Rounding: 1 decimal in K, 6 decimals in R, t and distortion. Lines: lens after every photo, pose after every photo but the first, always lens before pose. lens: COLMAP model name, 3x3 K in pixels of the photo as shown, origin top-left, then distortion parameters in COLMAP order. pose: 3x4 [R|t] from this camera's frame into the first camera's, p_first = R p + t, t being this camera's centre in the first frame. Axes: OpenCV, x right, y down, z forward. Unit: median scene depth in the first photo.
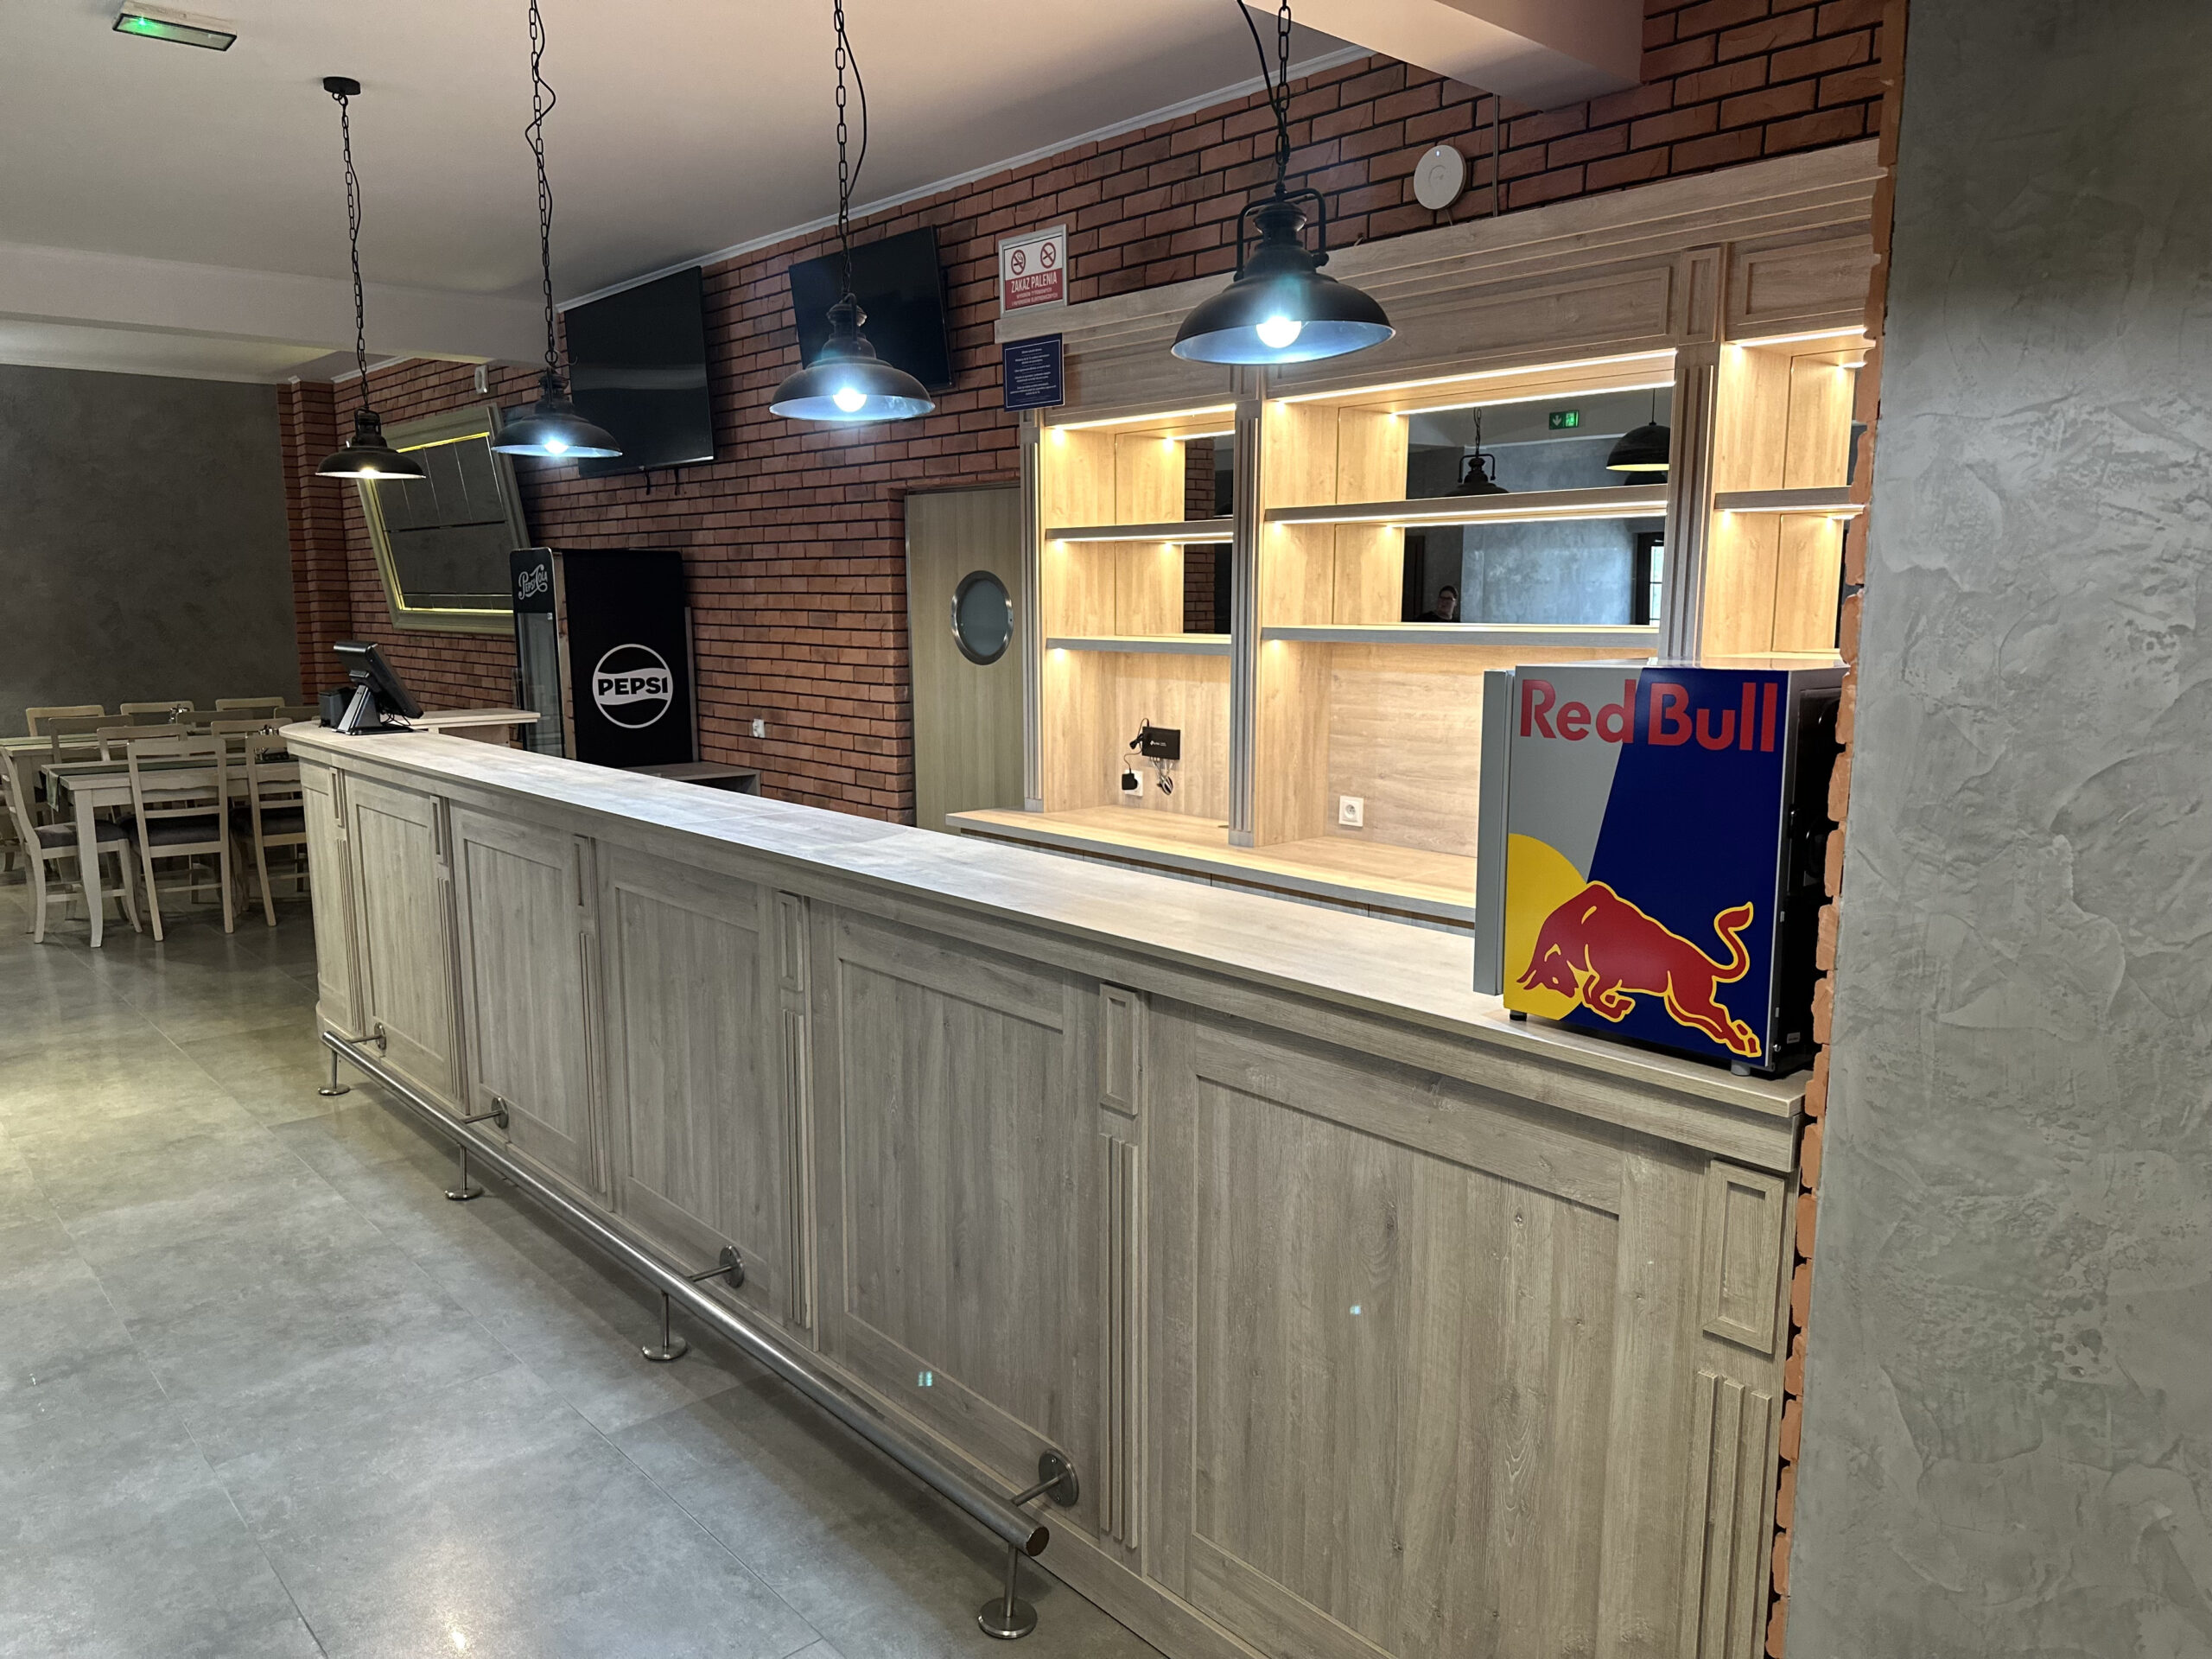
lens RADIAL K [[1566.8, 0, 1102.7], [0, 1566.8, 854.2], [0, 0, 1]] dist [0.055628, -0.069687]
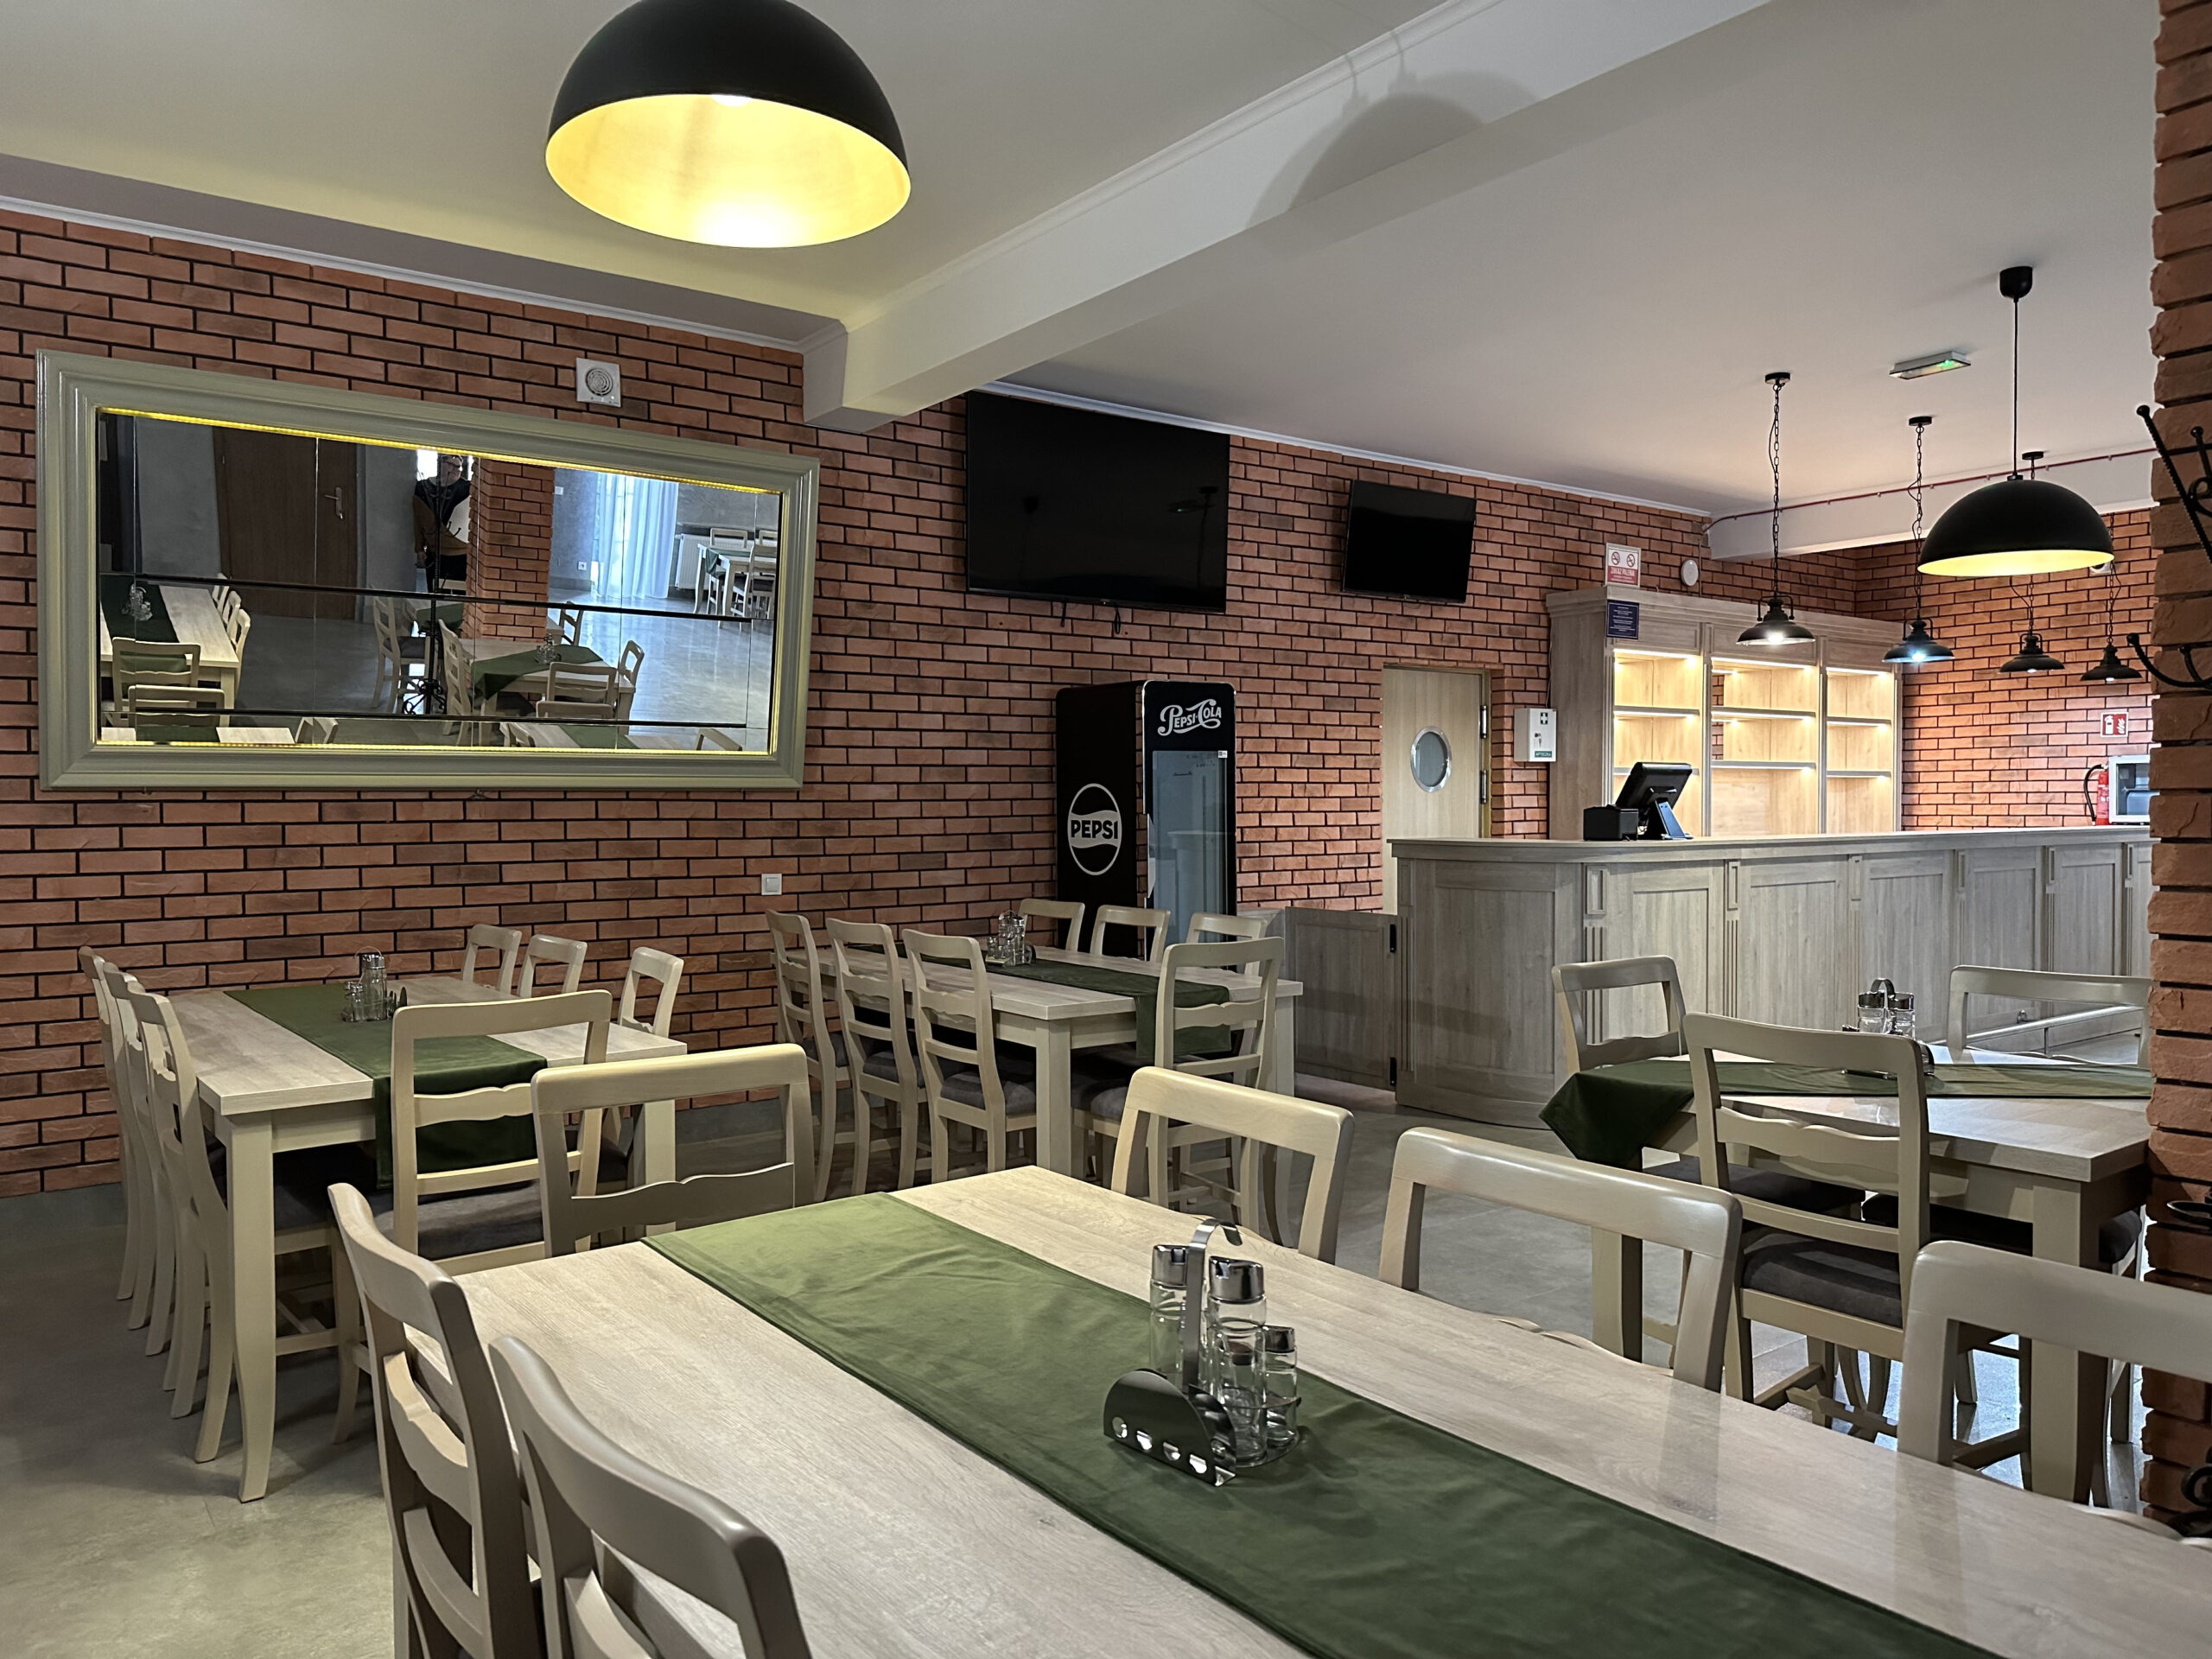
lens RADIAL K [[1561.0, 0, 1106.0], [0, 1561.0, 829.5], [0, 0, 1]] dist [0.099744, -0.155900]
pose [[0.076516, -0.017062, 0.996922, -1.993722], [0.169406, 0.985539, 0.003865, -0.190448], [-0.982572, 0.168589, 0.078300, 1.572823]]
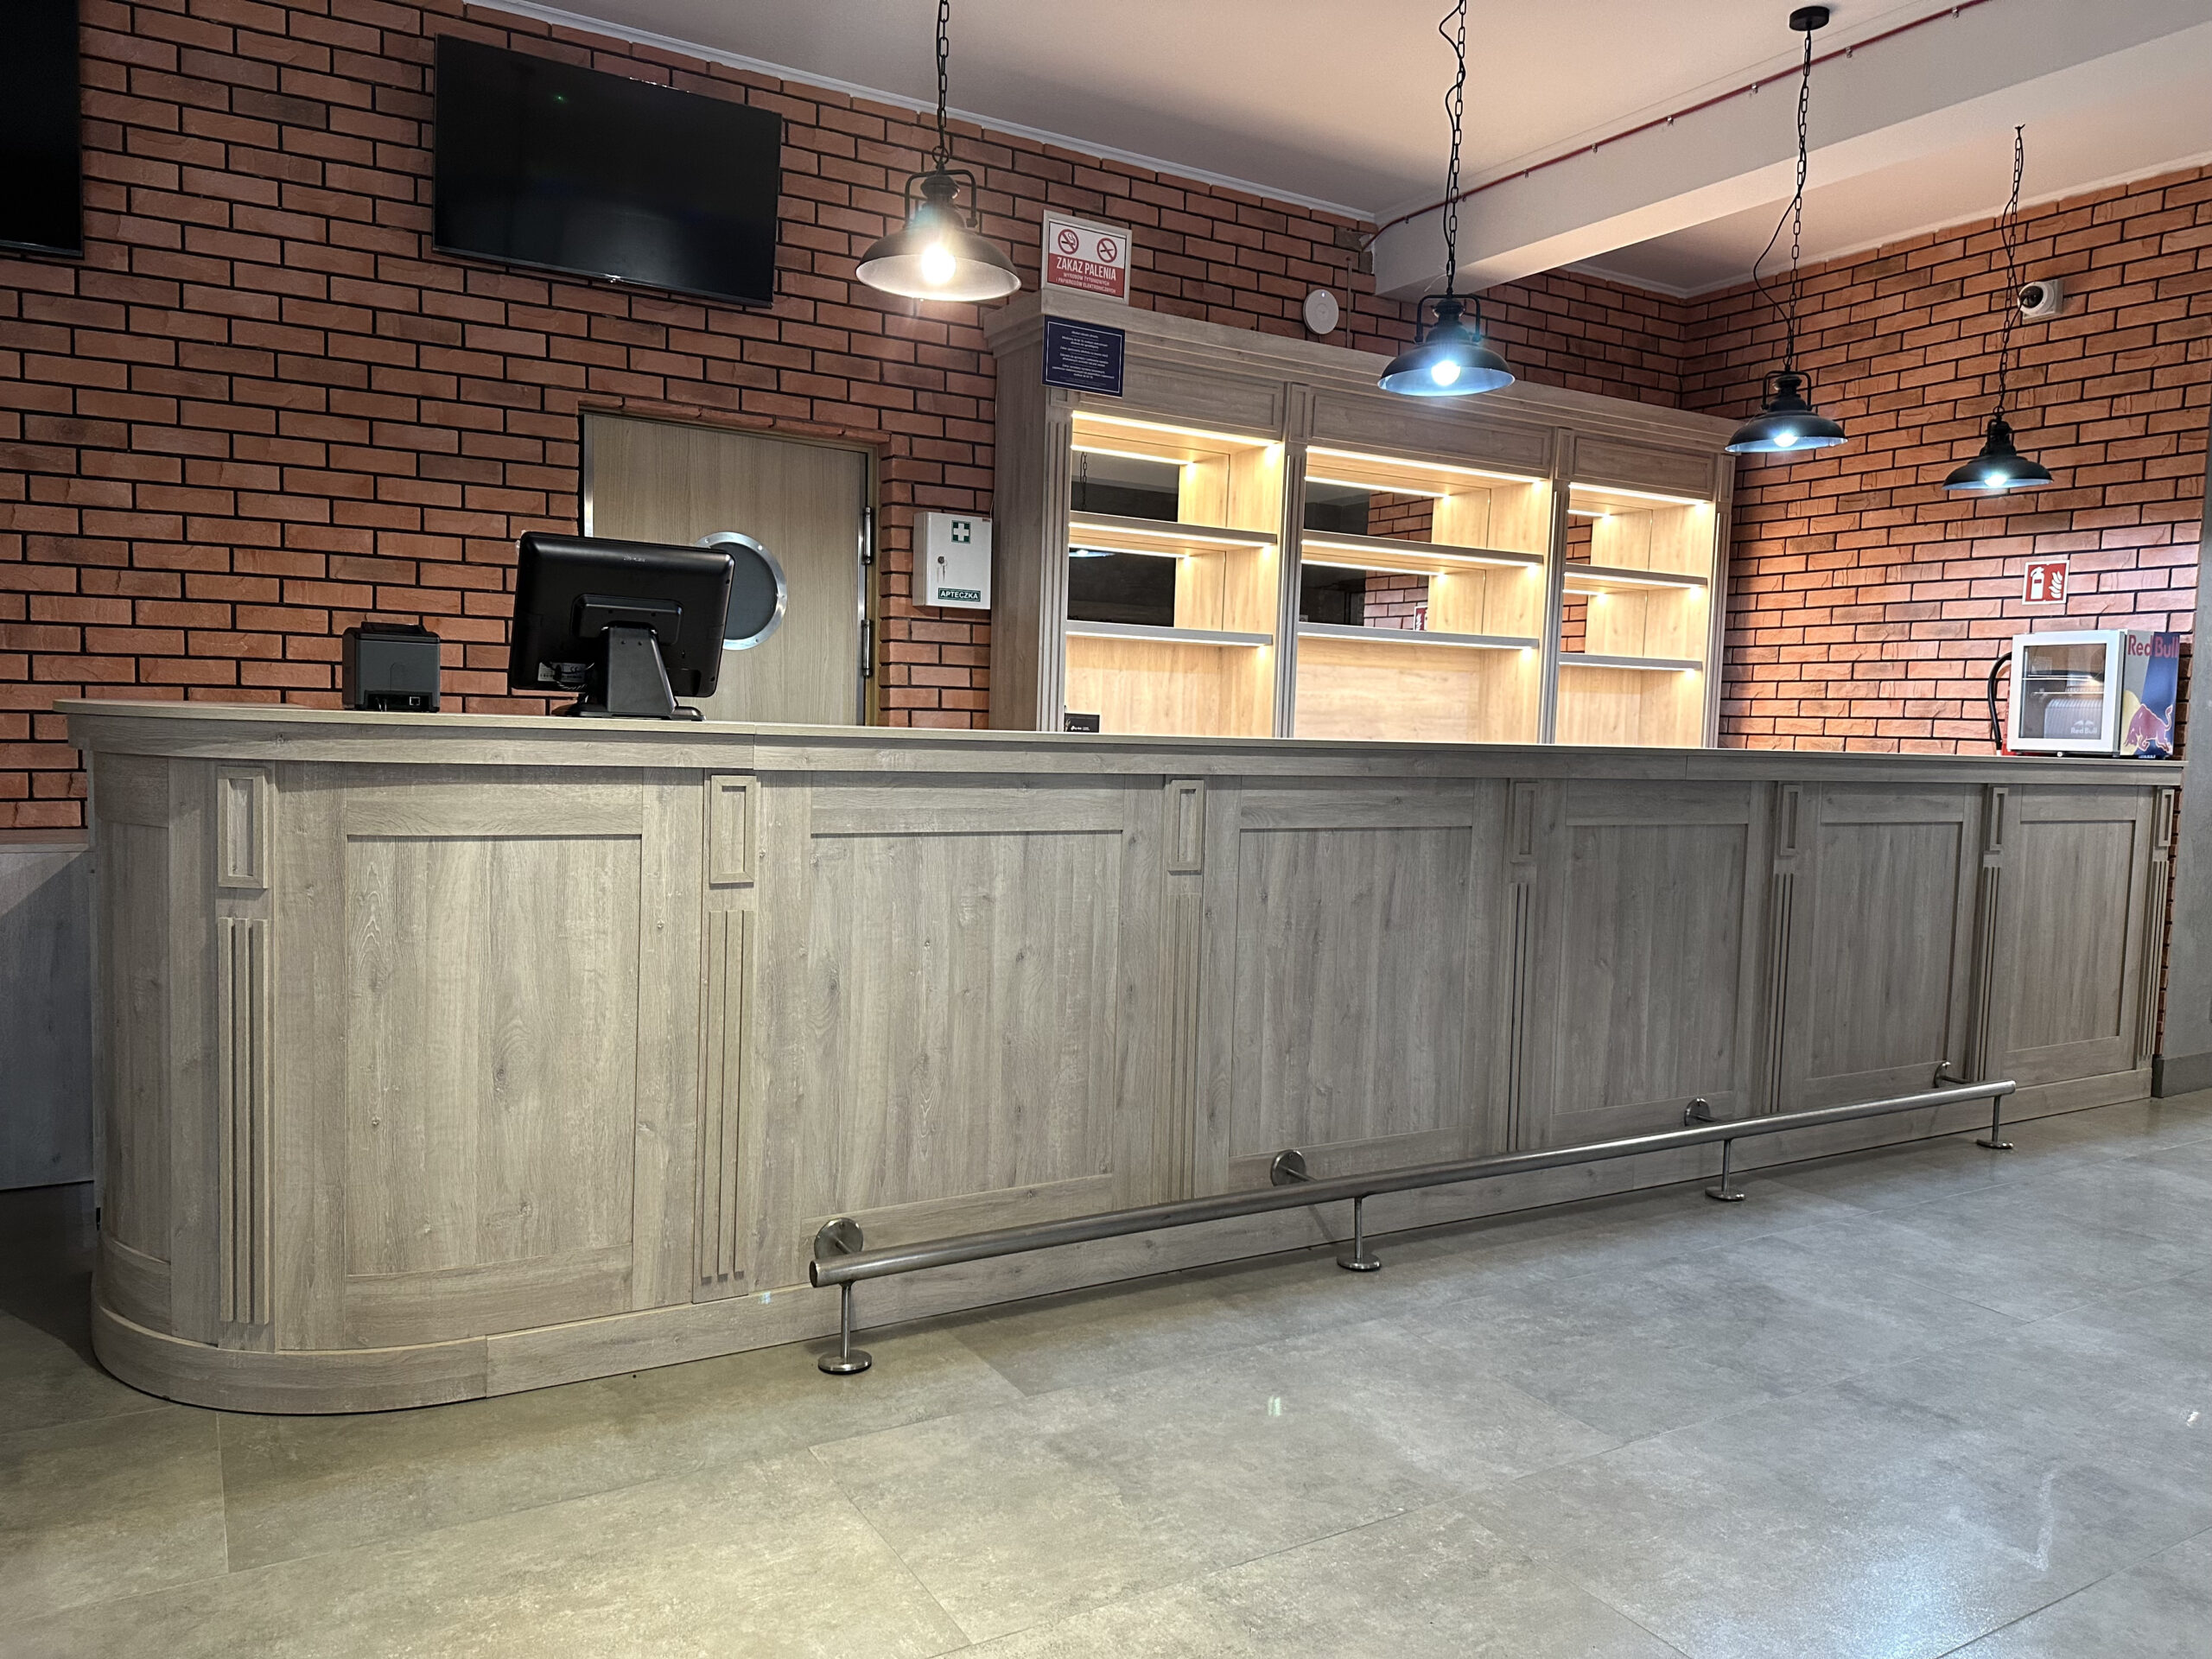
lens RADIAL K [[1561.0, 0, 1106.0], [0, 1561.0, 829.5], [0, 0, 1]] dist [0.099744, -0.155900]
pose [[0.180271, -0.062504, 0.981629, -1.119173], [0.131912, 0.990500, 0.038844, -0.046866], [-0.974731, 0.122487, 0.186804, 0.892312]]
